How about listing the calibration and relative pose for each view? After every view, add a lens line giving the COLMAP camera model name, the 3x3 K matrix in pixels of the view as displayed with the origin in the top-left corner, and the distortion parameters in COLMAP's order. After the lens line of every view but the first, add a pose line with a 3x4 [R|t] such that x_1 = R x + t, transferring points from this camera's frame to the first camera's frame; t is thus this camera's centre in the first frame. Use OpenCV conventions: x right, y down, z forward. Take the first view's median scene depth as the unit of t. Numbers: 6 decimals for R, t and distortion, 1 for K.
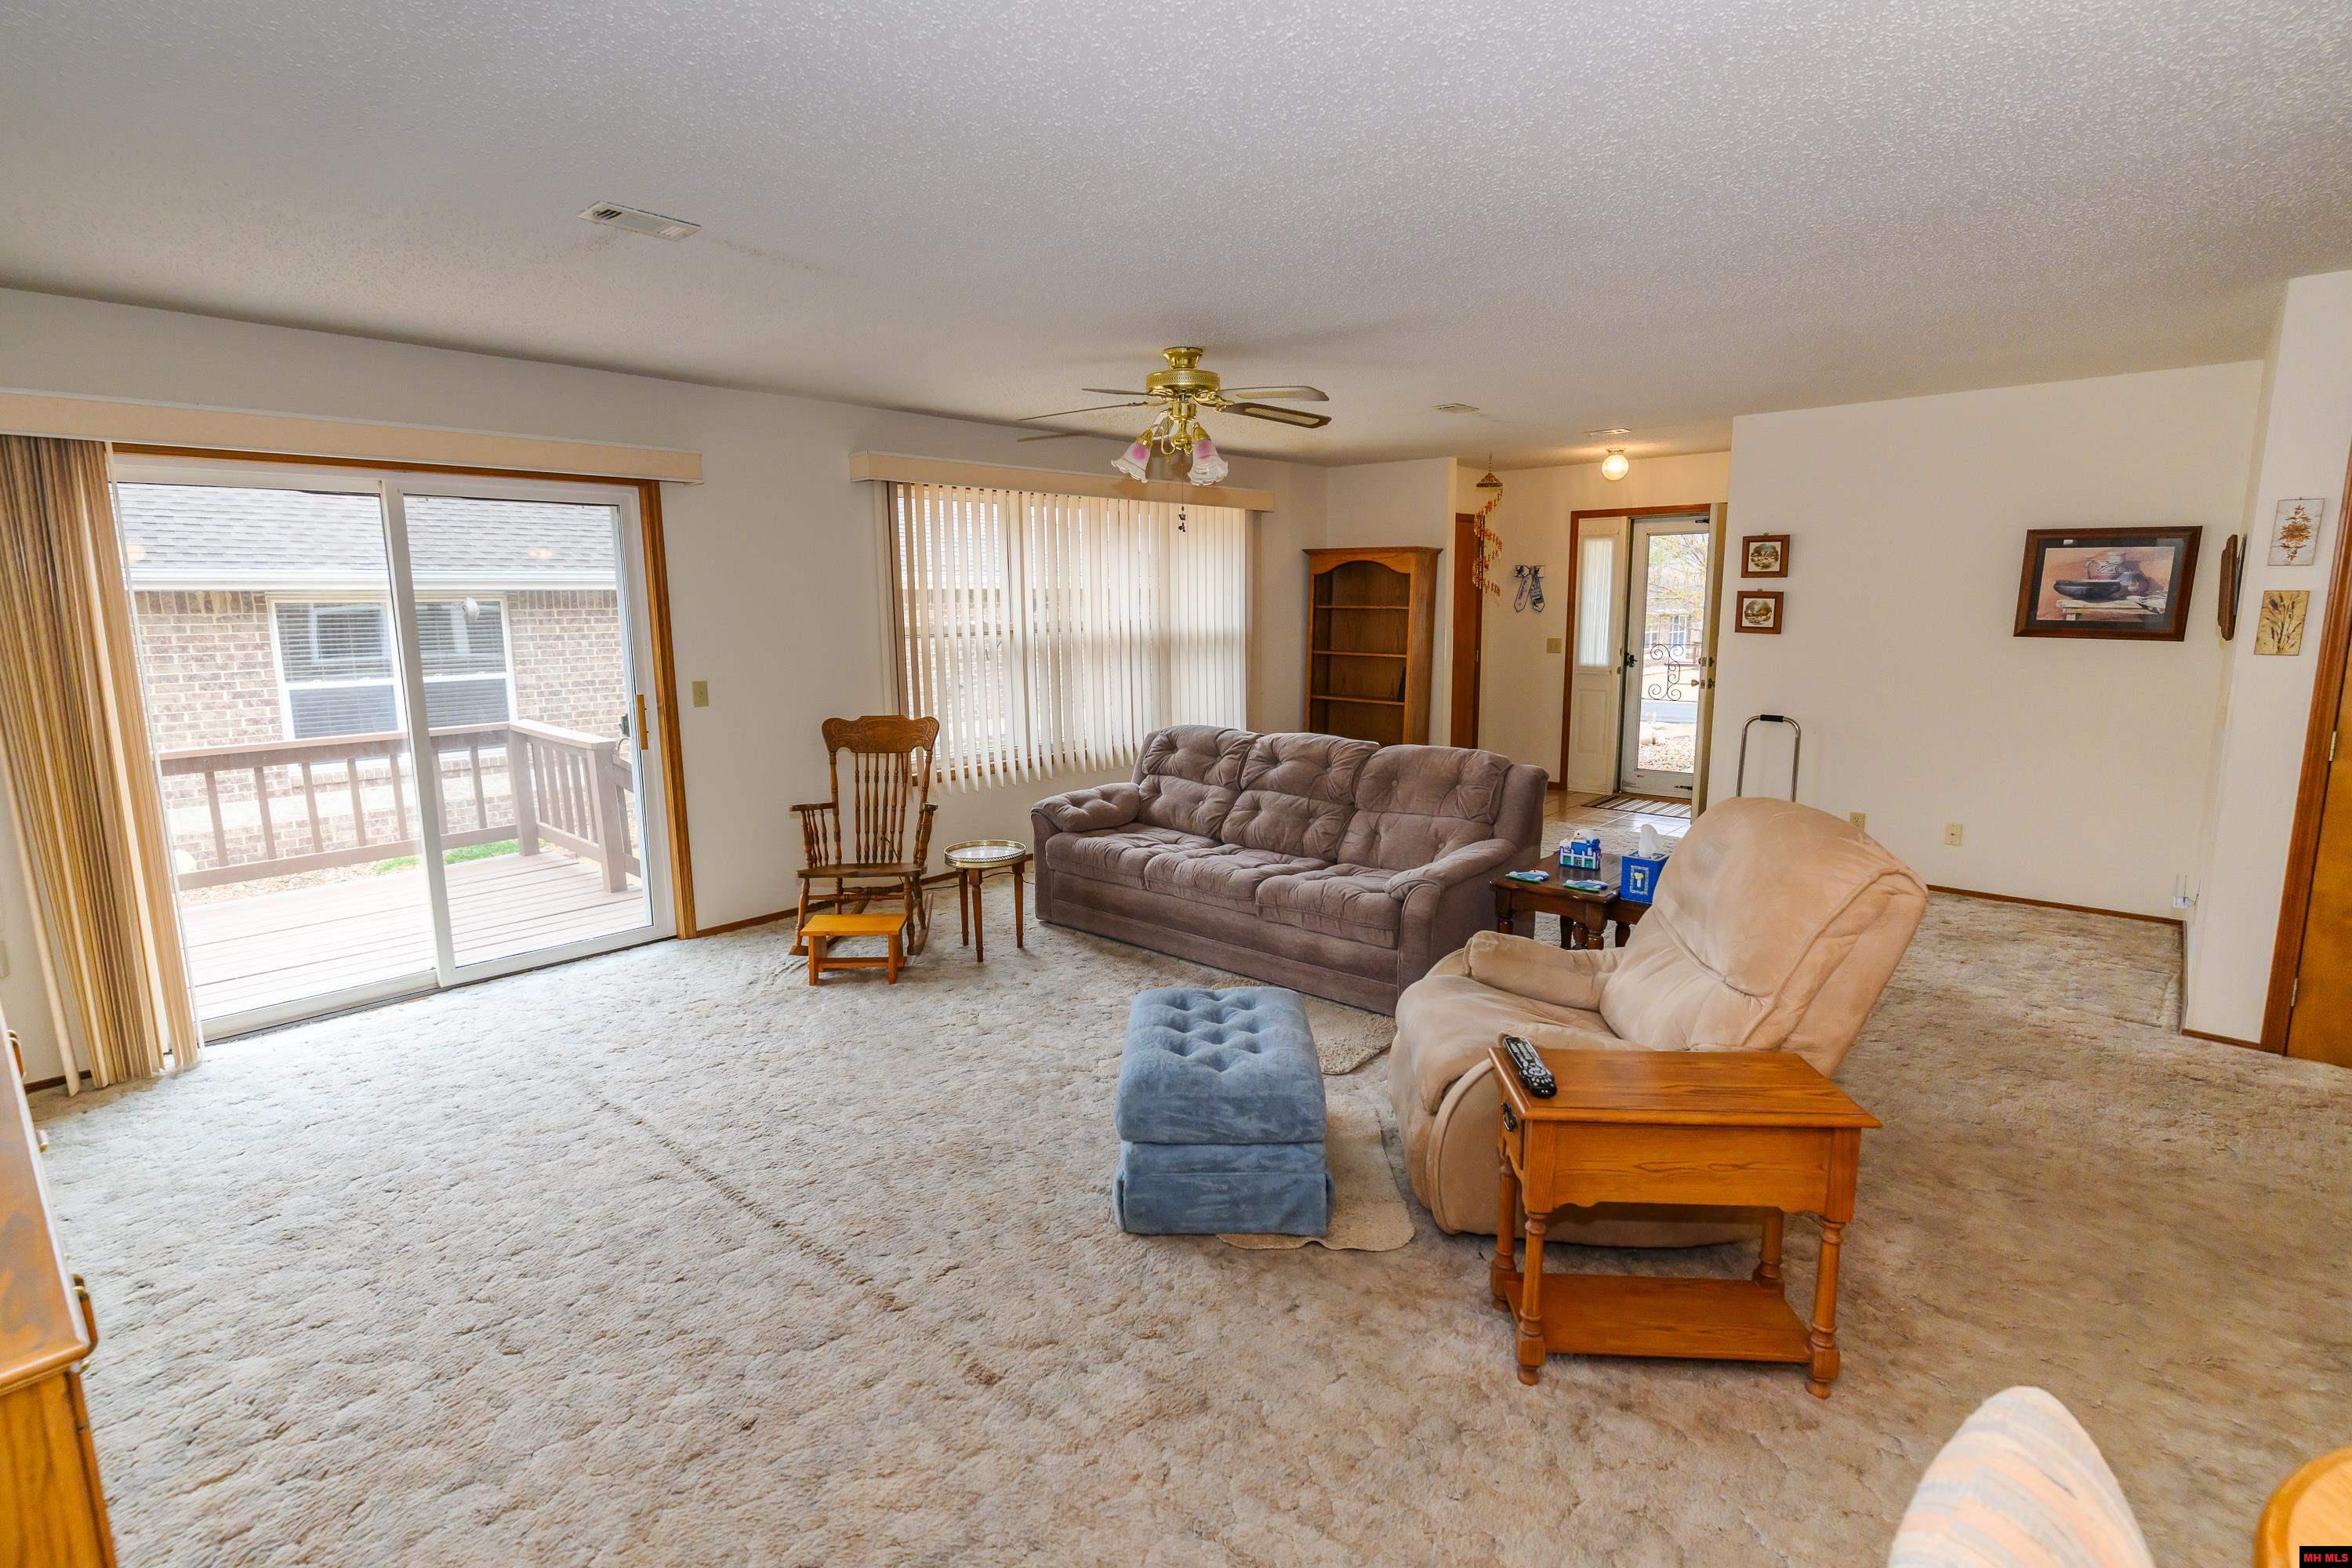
lens RADIAL K [[1107.2, 0, 1163.5], [0, 1107.2, 780.3], [0, 0, 1]] dist [0.000172, 0.000179]
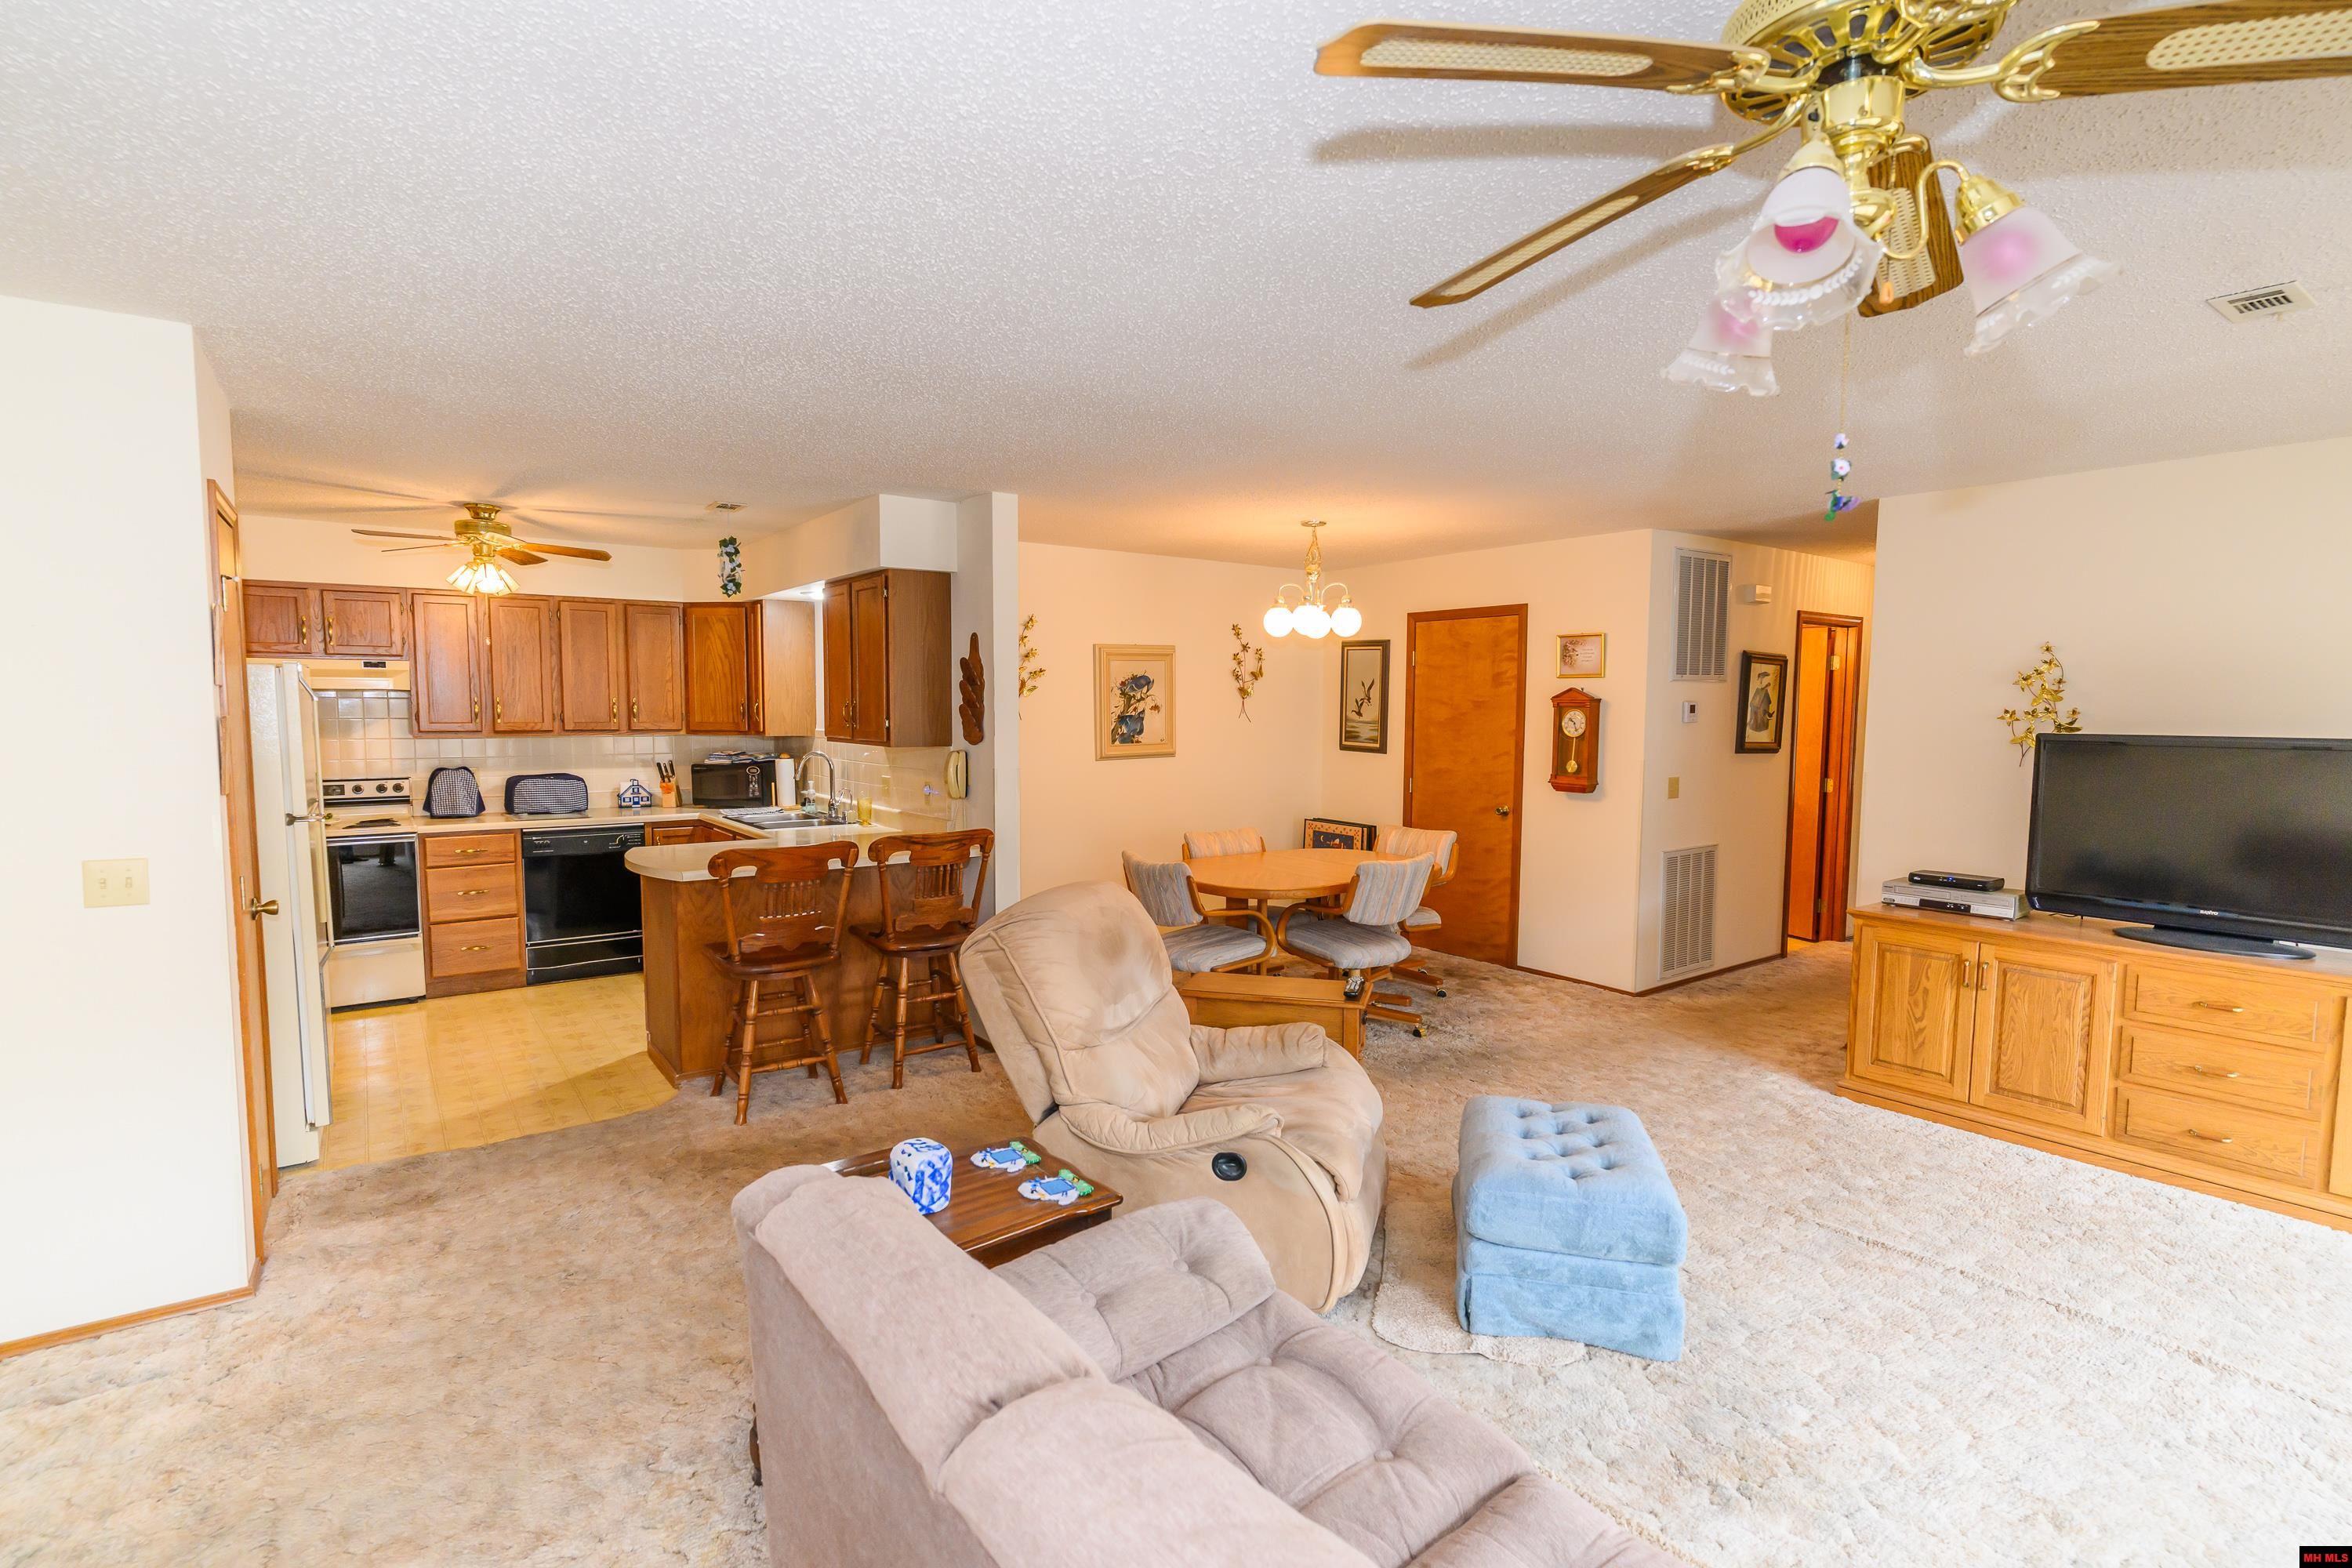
lens RADIAL K [[1126.8, 0, 1173.7], [0, 1126.8, 795.3], [0, 0, 1]] dist [-0.000505, 0.000018]
pose [[-0.979531, -0.012655, 0.200894, 0.121052], [0.035817, 0.971139, 0.235812, -0.207090], [-0.198080, 0.238180, -0.950807, 1.220687]]
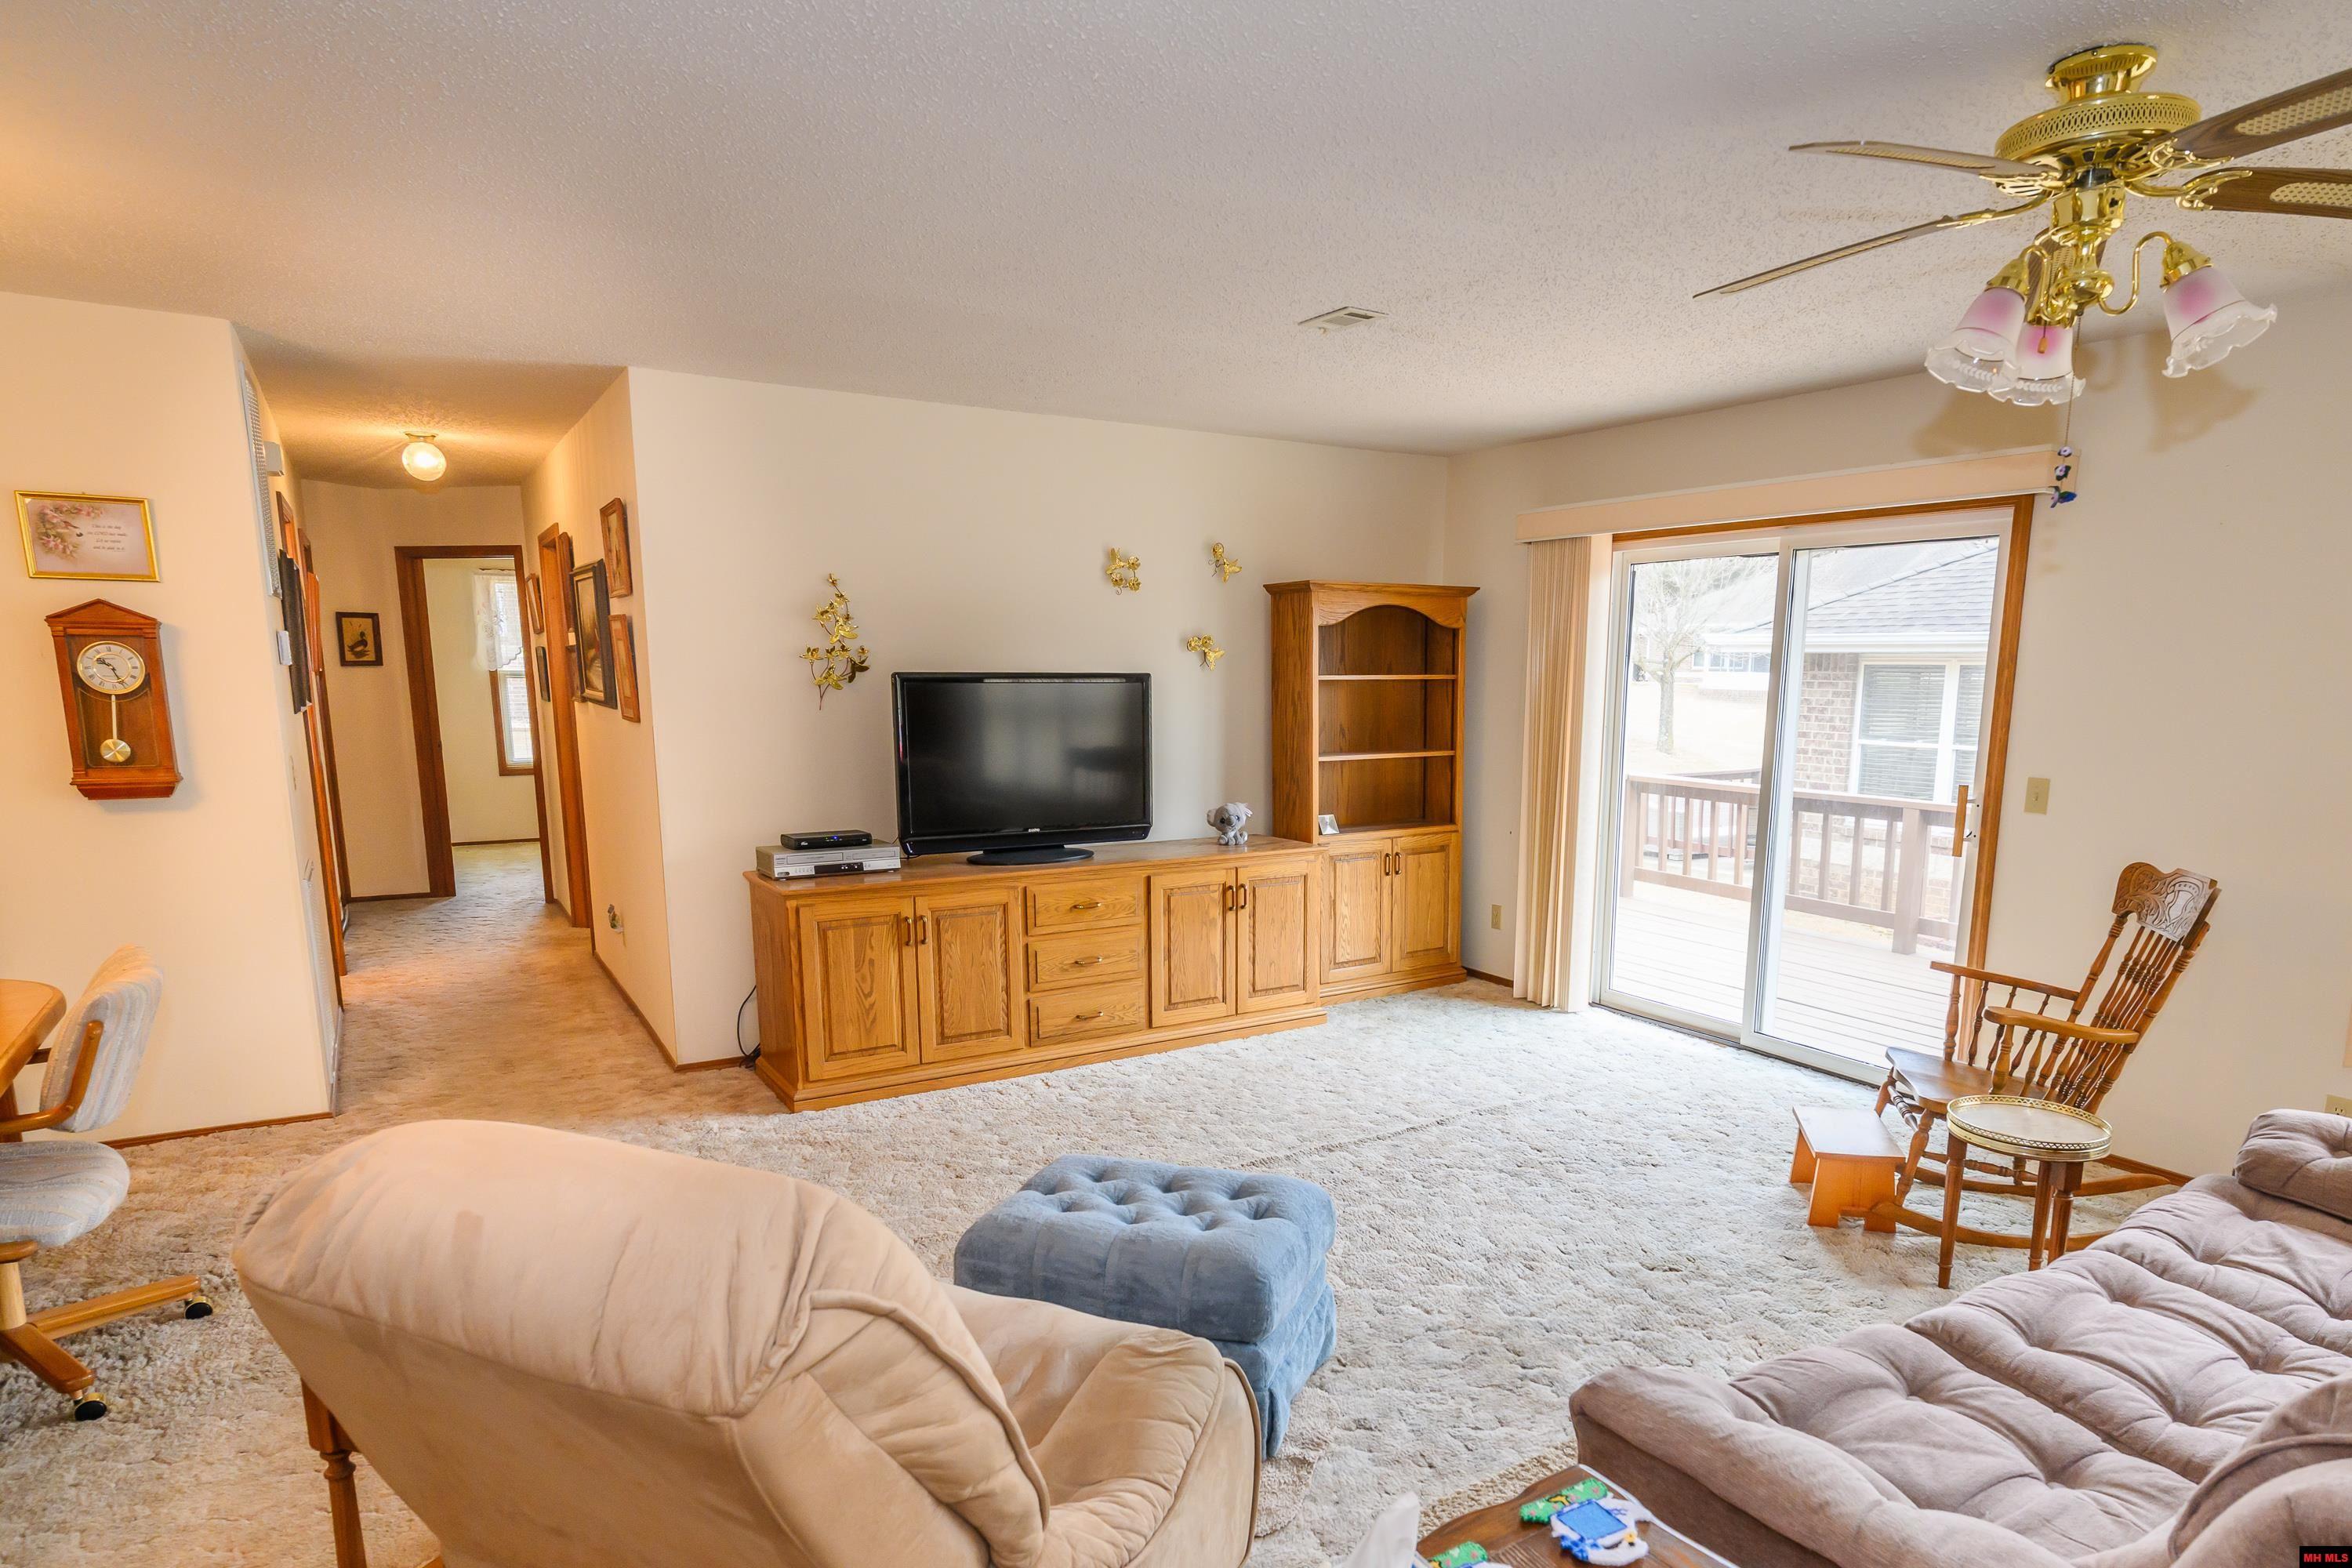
lens RADIAL K [[1398.6, 0, 1290.9], [0, 1398.6, 912.6], [0, 0, 1]] dist [0.021966, -0.000143]
pose [[-0.250433, 0.182335, -0.950809, 0.590221], [-0.163905, 0.959942, 0.227258, -0.138456], [0.954158, 0.212755, -0.210516, 0.786676]]
